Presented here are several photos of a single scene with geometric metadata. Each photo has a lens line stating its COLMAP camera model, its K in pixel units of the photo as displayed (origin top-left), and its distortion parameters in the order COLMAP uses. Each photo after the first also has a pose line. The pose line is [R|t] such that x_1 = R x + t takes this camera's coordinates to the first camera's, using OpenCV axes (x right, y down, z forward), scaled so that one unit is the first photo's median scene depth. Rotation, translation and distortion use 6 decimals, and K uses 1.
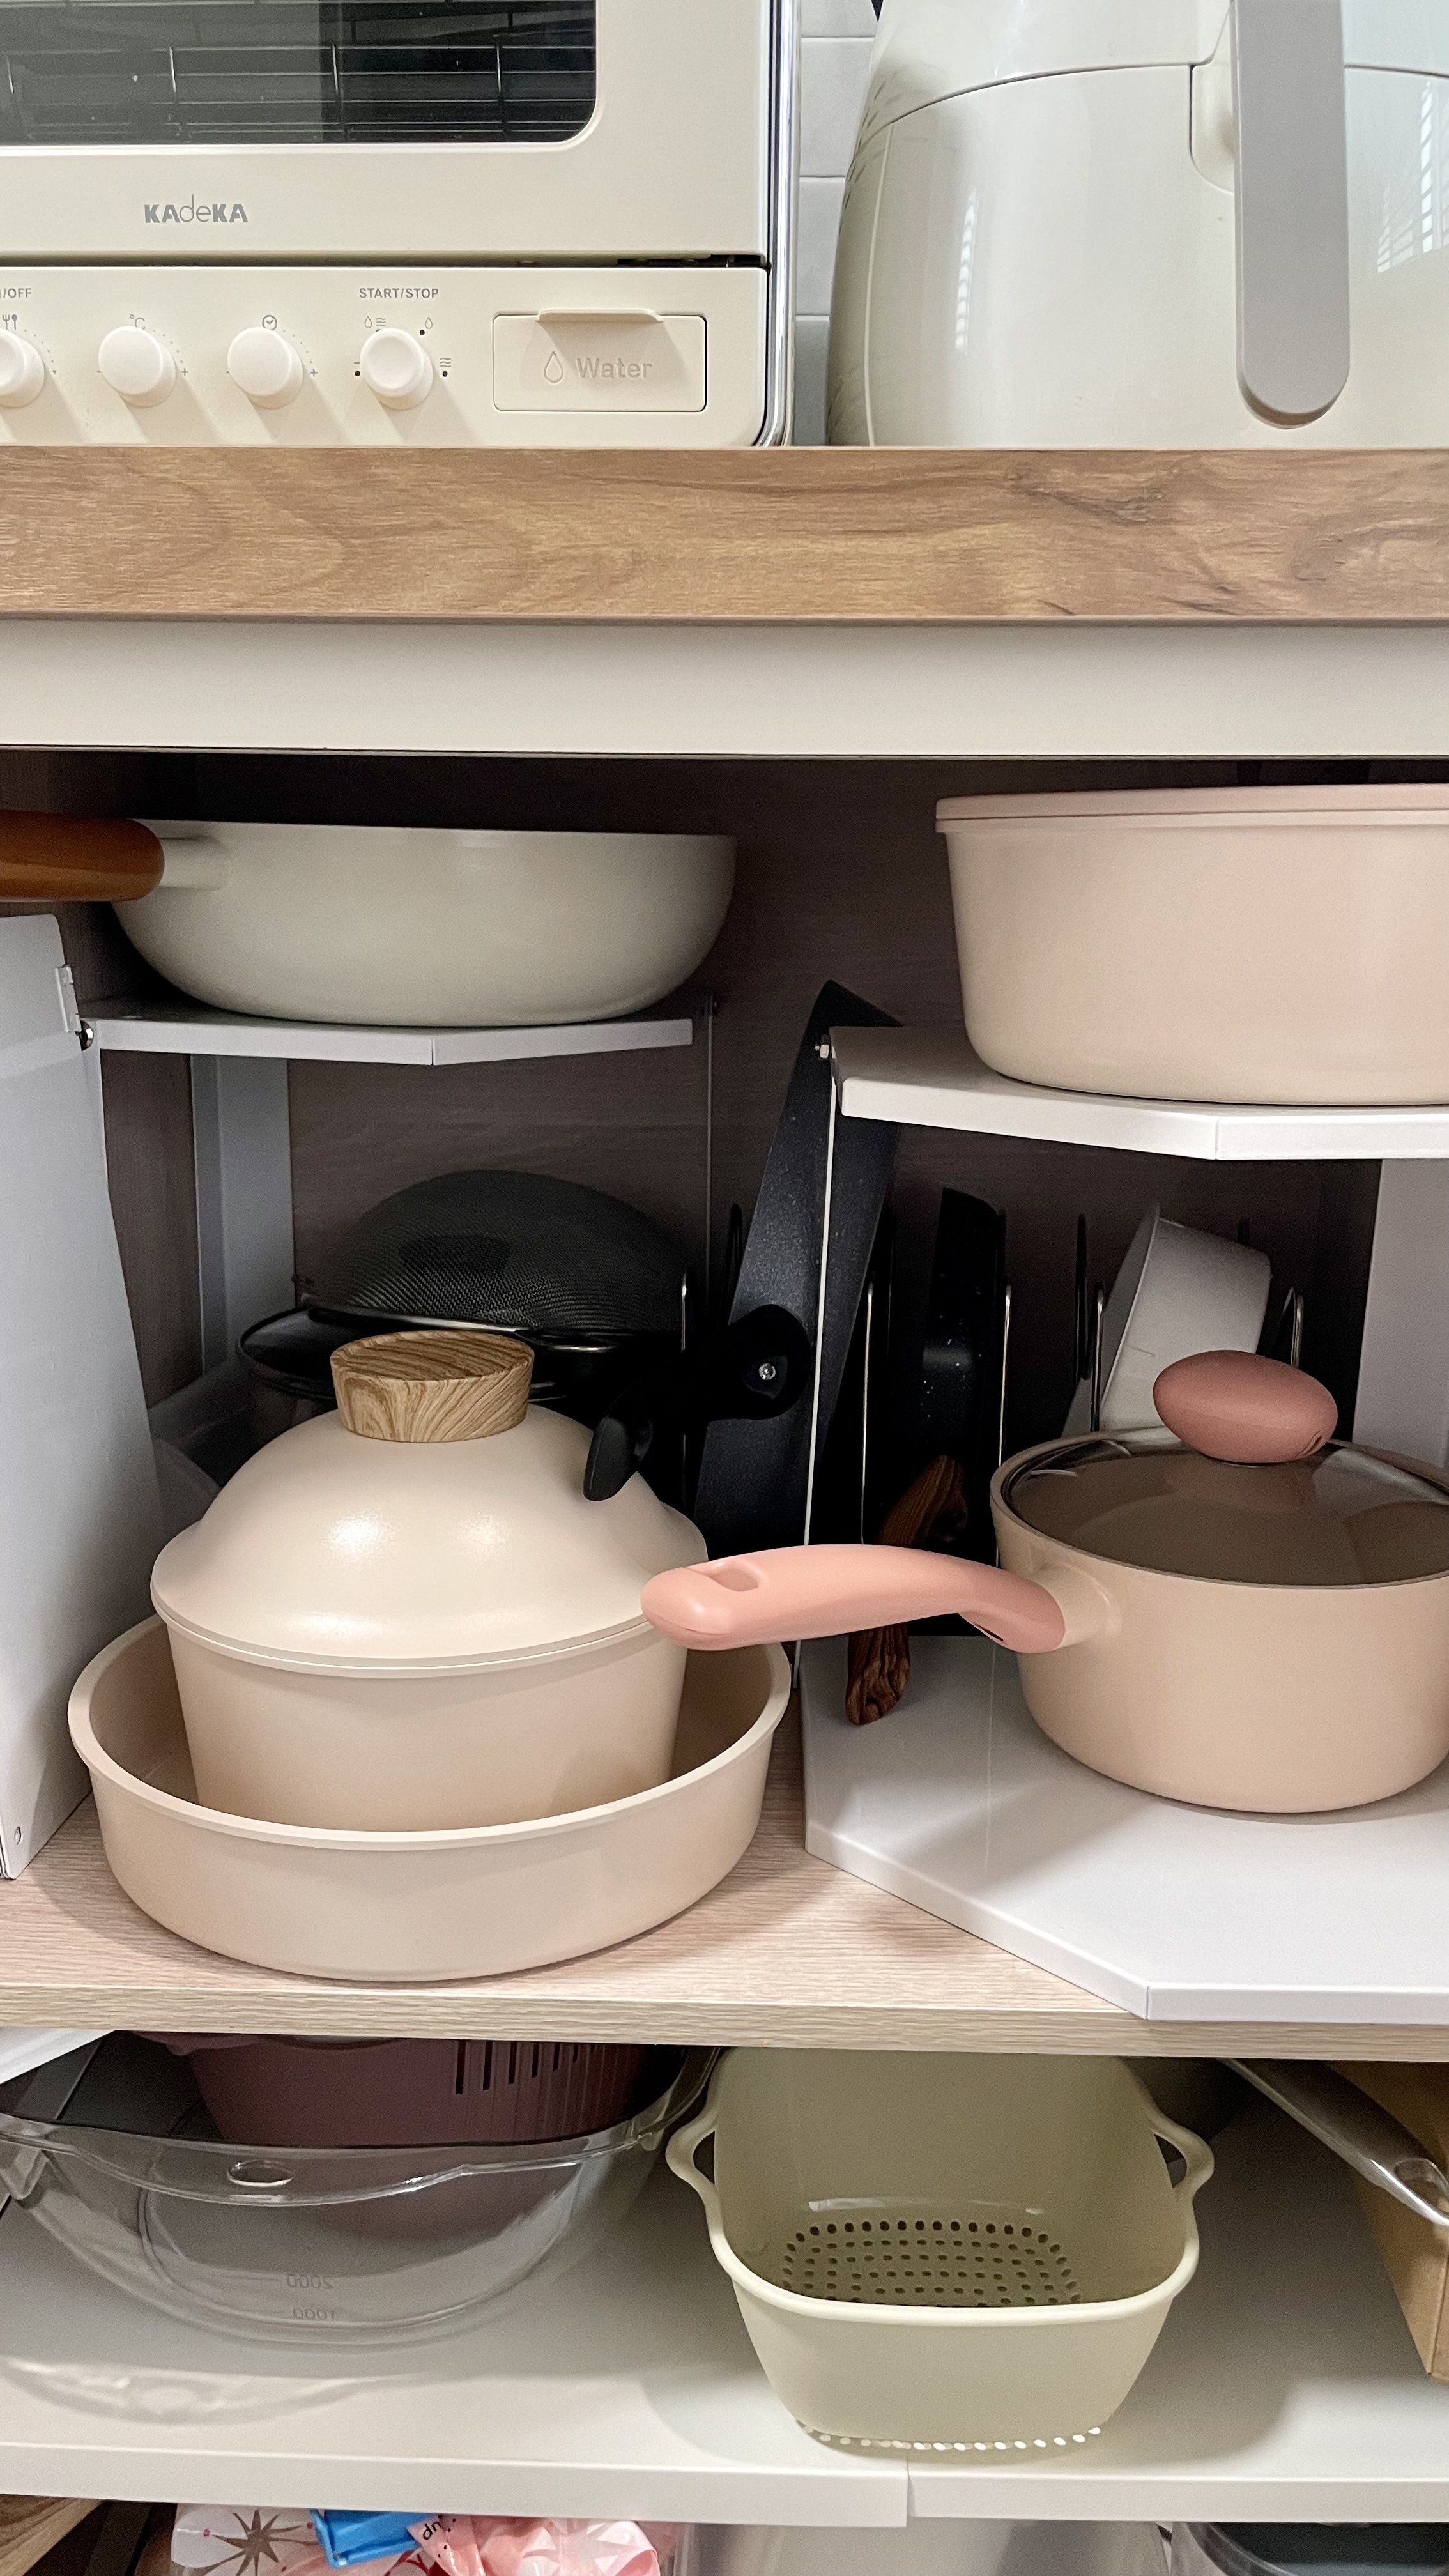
lens RADIAL K [[1948.0, 0, 722.8], [0, 1948.0, 1284.8], [0, 0, 1]] dist [0.001732, -0.000669]
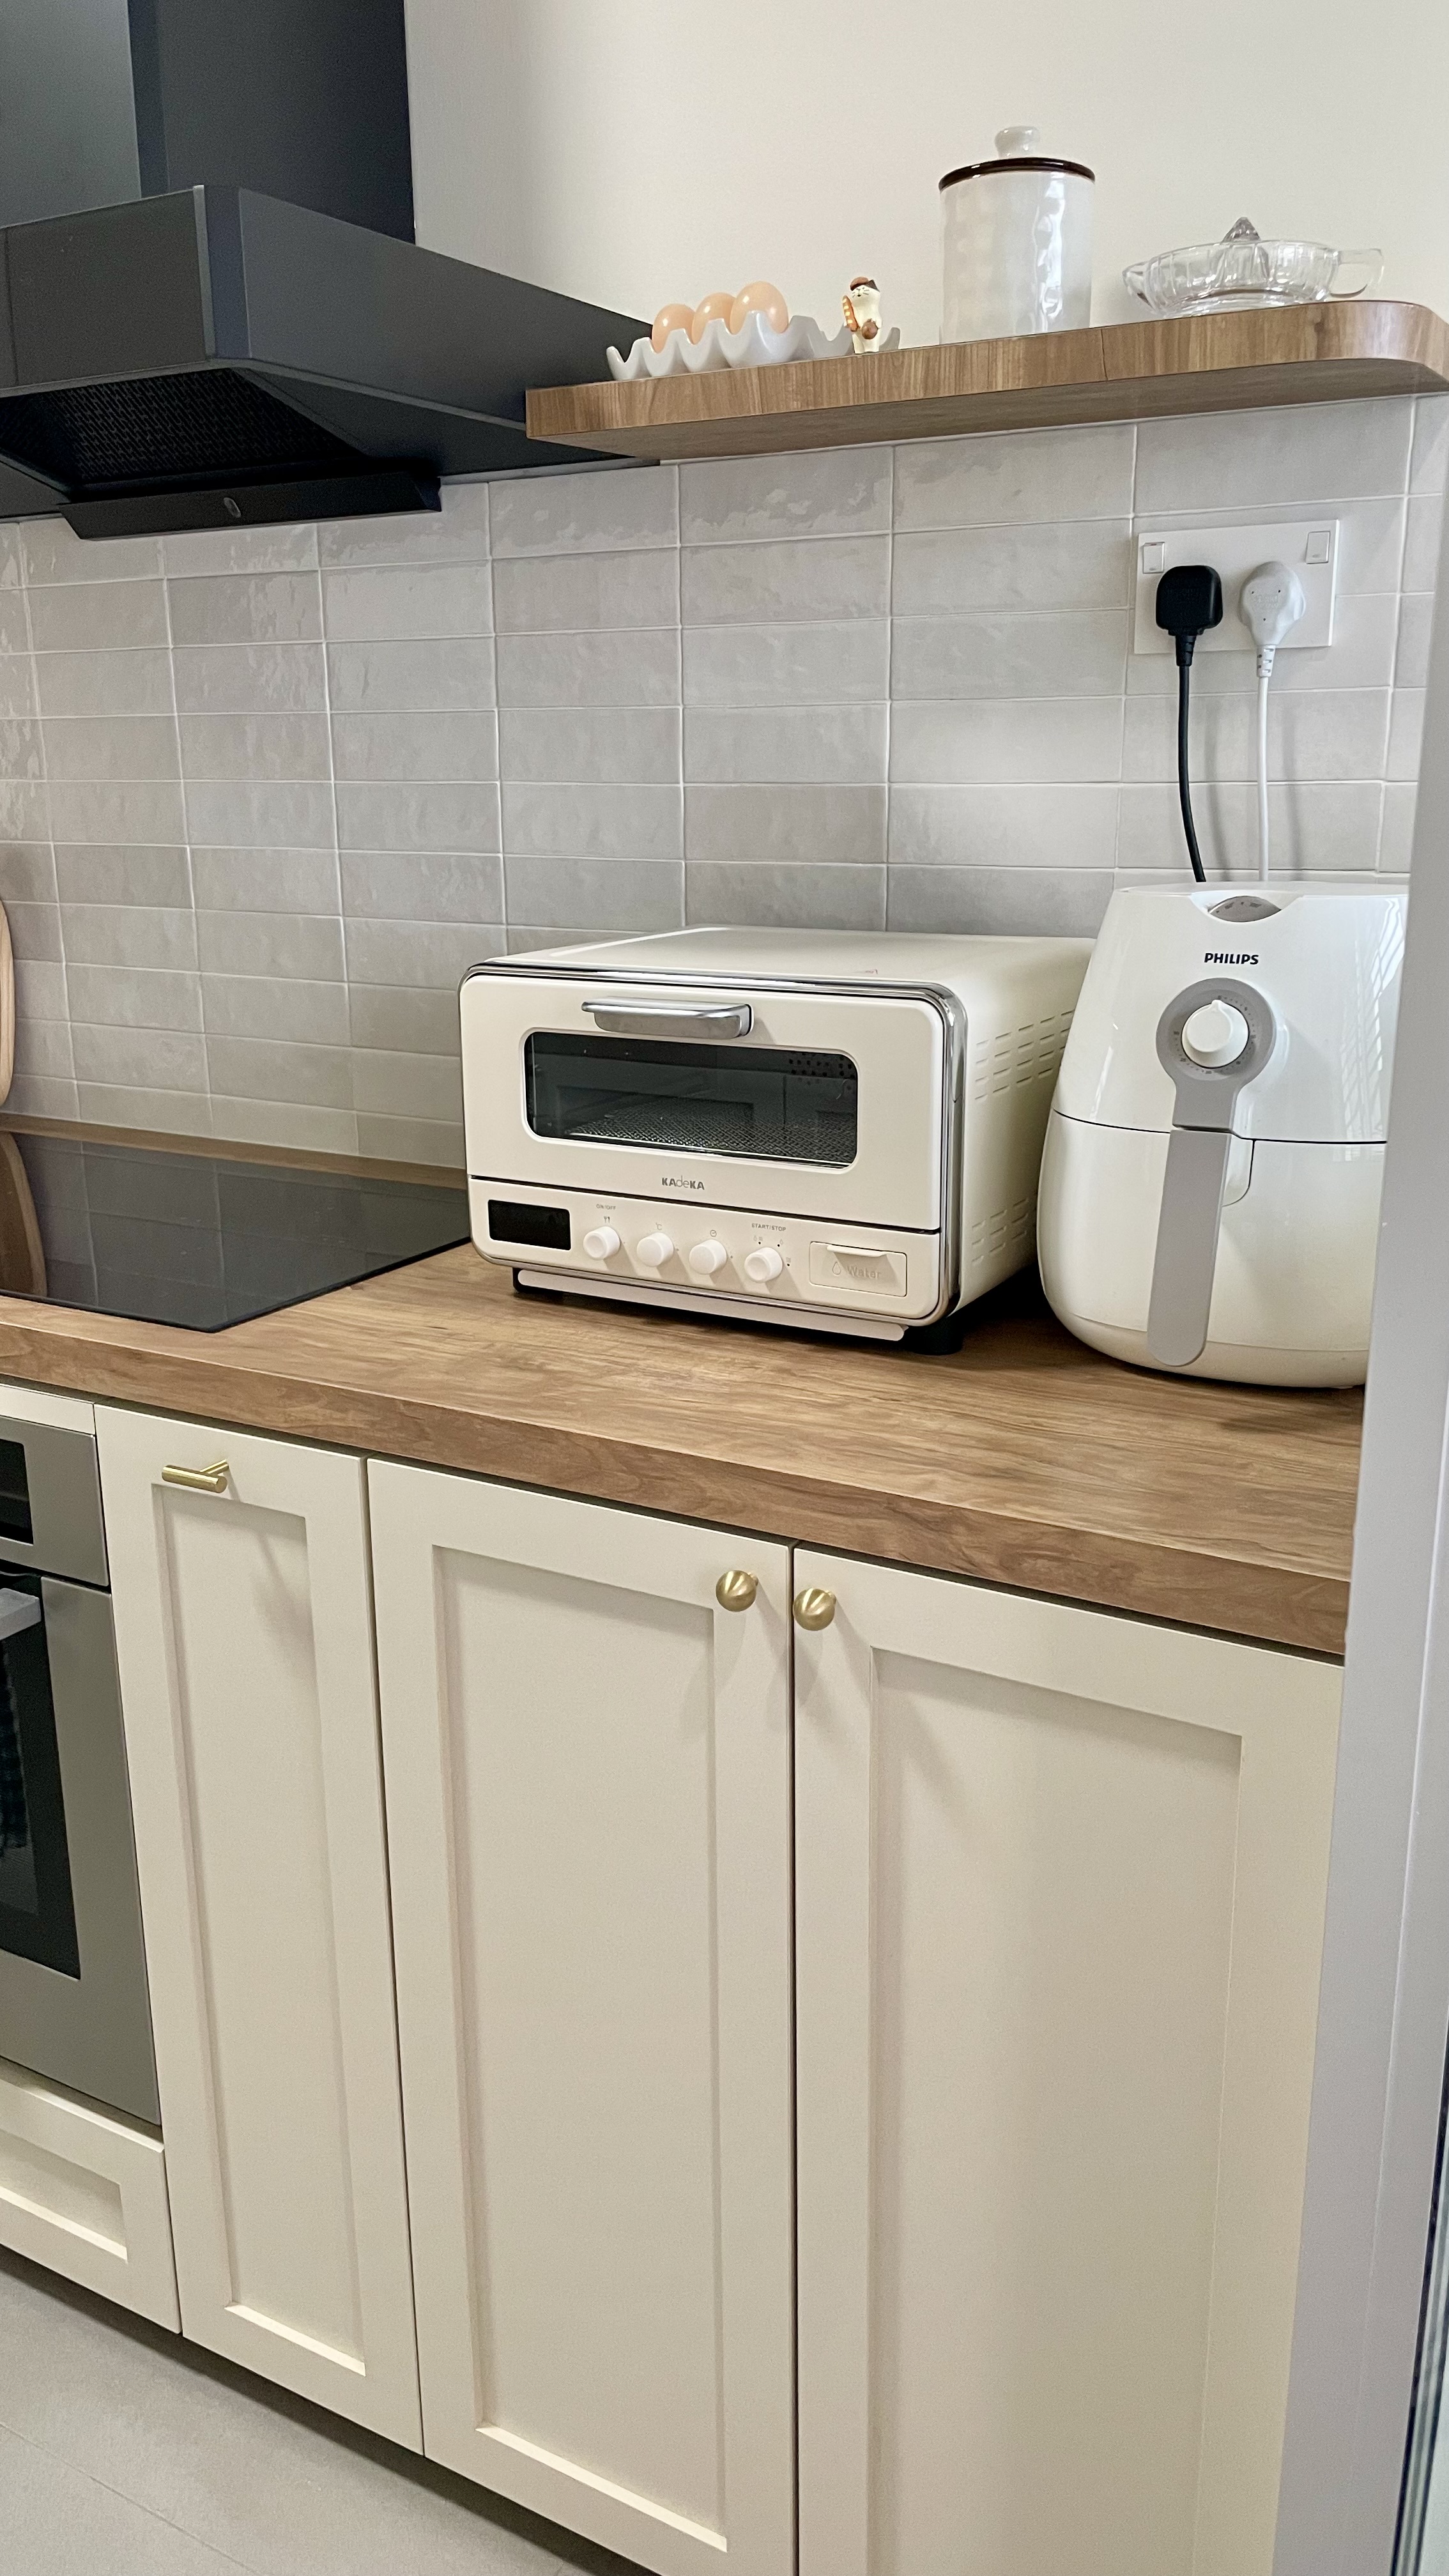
lens RADIAL K [[1948.0, 0, 725.5], [0, 1948.0, 1281.9], [0, 0, 1]] dist [0.001732, -0.000669]
pose [[0.876067, 0.115397, -0.468177, 1.022331], [-0.085142, 0.992705, 0.085364, -0.847120], [0.474613, -0.034923, 0.879502, -1.100617]]
